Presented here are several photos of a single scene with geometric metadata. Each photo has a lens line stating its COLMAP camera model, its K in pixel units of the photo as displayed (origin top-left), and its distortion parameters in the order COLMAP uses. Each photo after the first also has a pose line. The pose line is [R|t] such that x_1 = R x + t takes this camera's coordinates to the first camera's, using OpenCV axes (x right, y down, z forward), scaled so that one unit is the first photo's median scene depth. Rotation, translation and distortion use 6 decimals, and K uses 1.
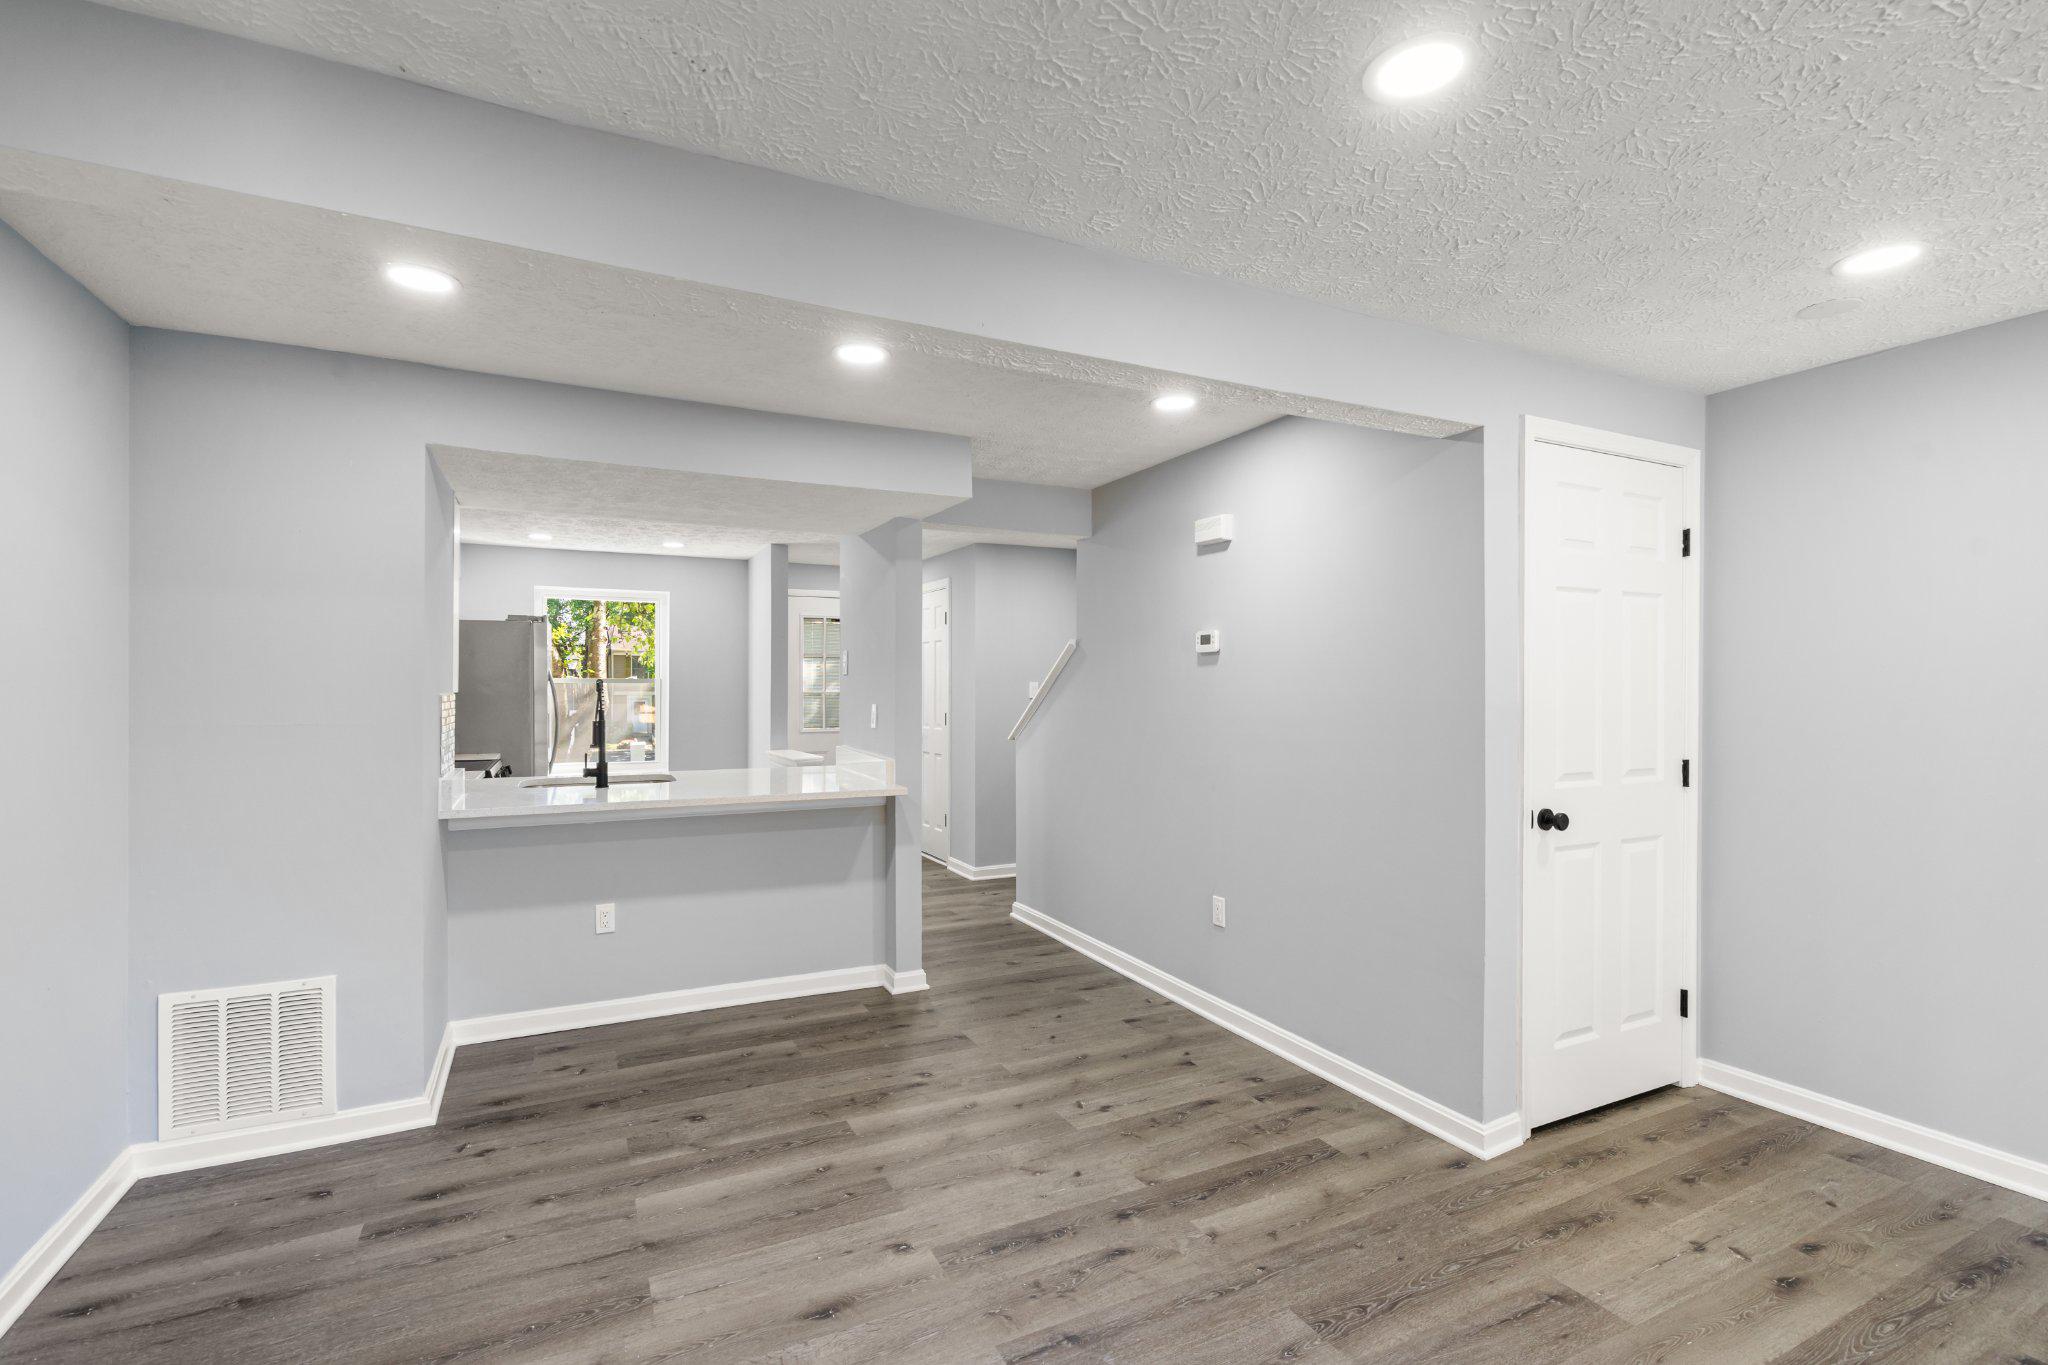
lens RADIAL K [[930.5, 0, 1025.1], [0, 930.5, 691.5], [0, 0, 1]] dist [-0.001039, 0.000547]
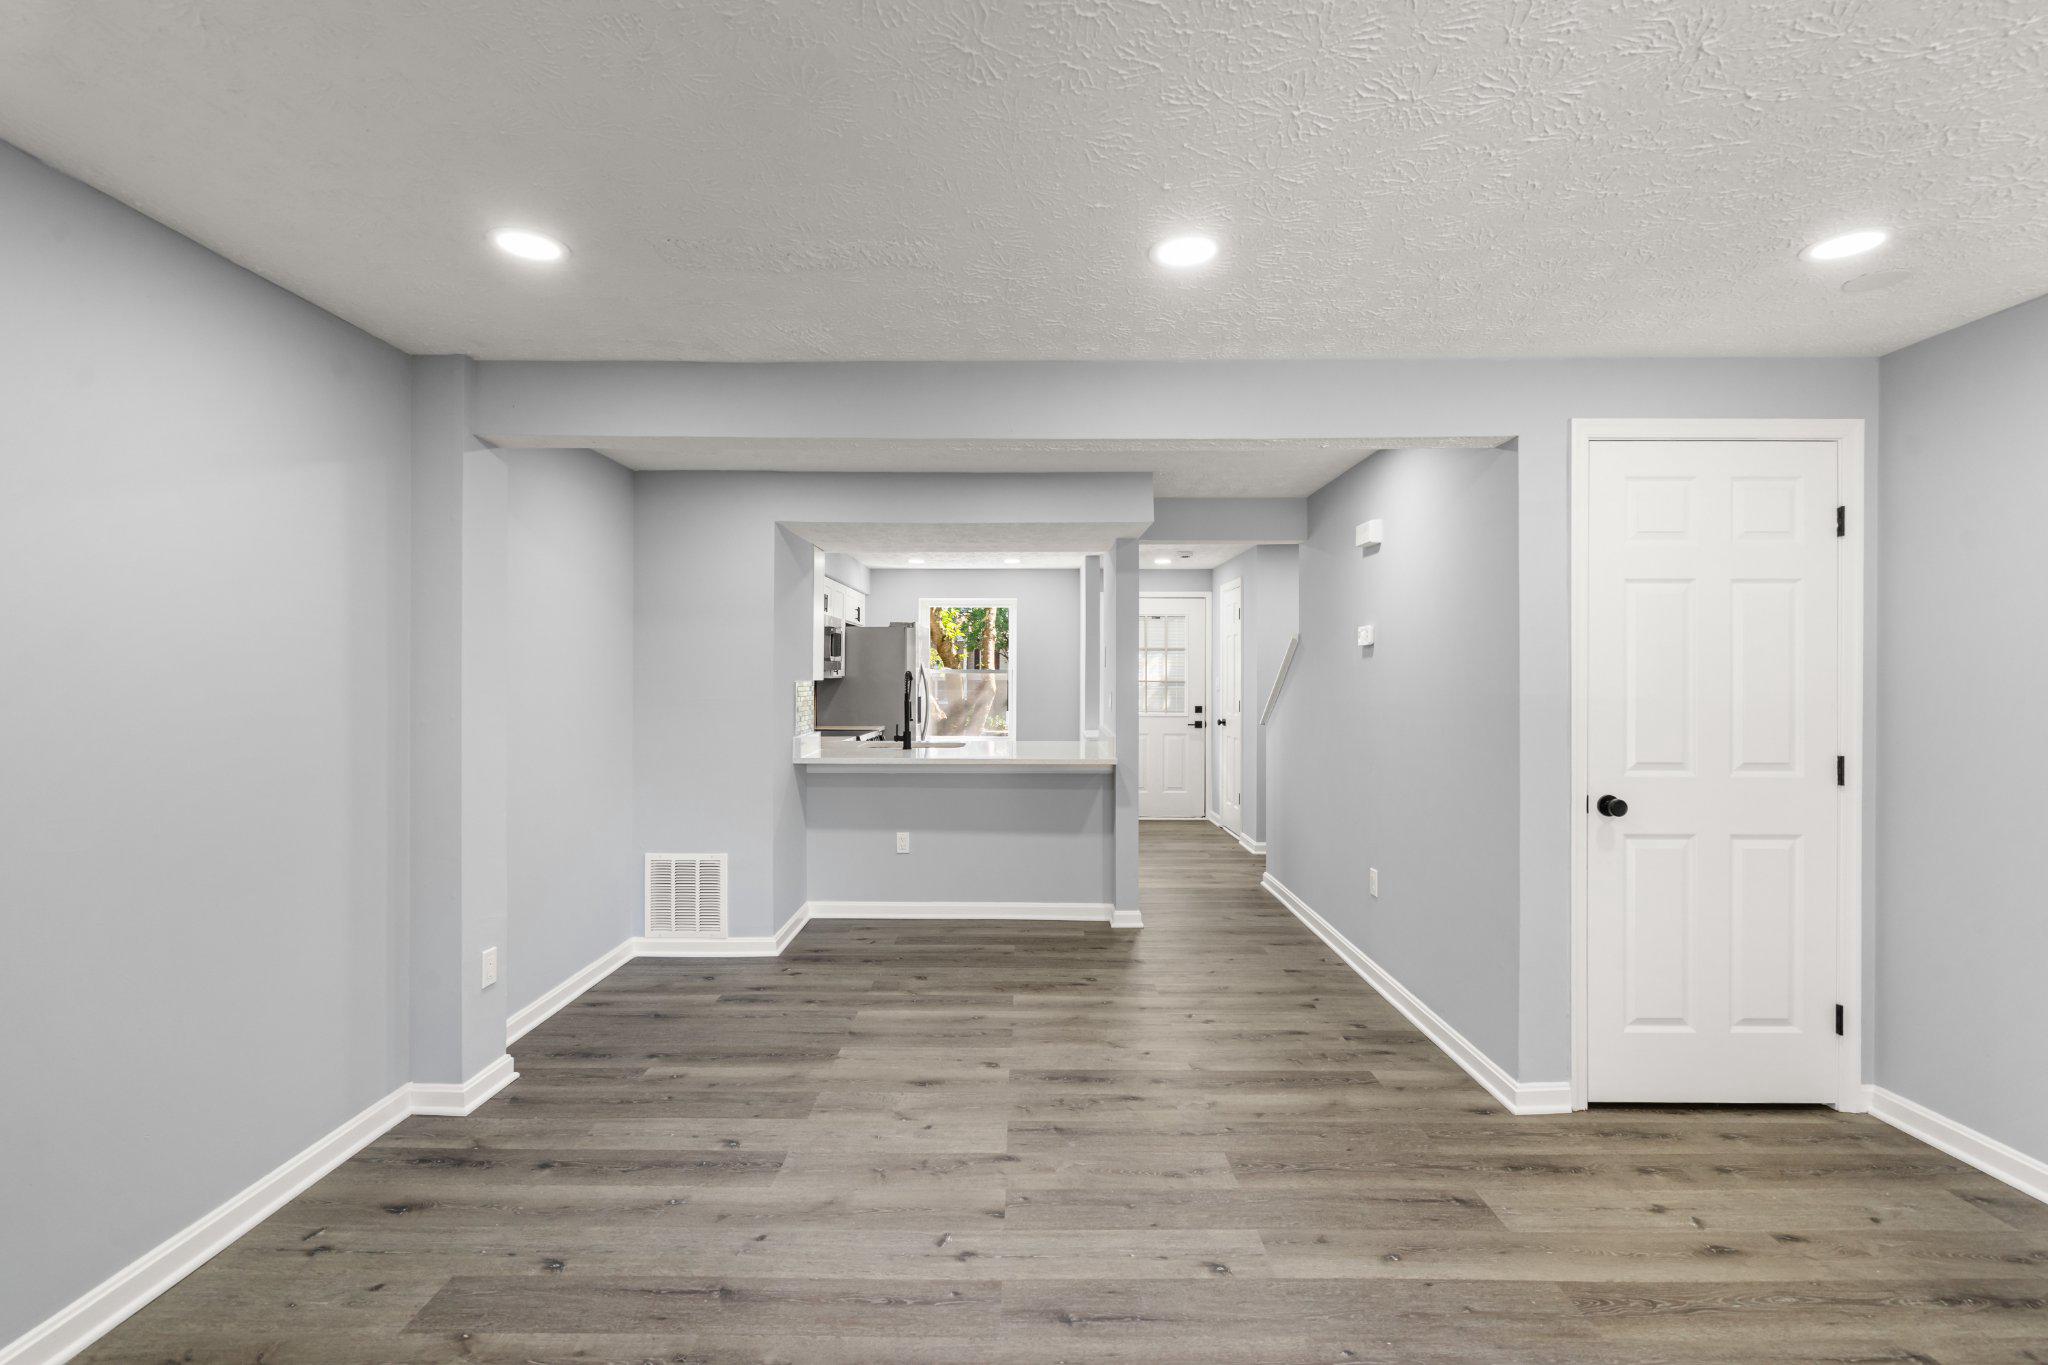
lens RADIAL K [[927.2, 0, 1022.0], [0, 927.2, 680.9], [0, 0, 1]] dist [-0.003917, 0.002511]
pose [[0.891524, 0.002619, -0.452965, 0.455284], [-0.002622, 0.999996, 0.000621, 0.000270], [0.452965, 0.000634, 0.891528, -0.214172]]
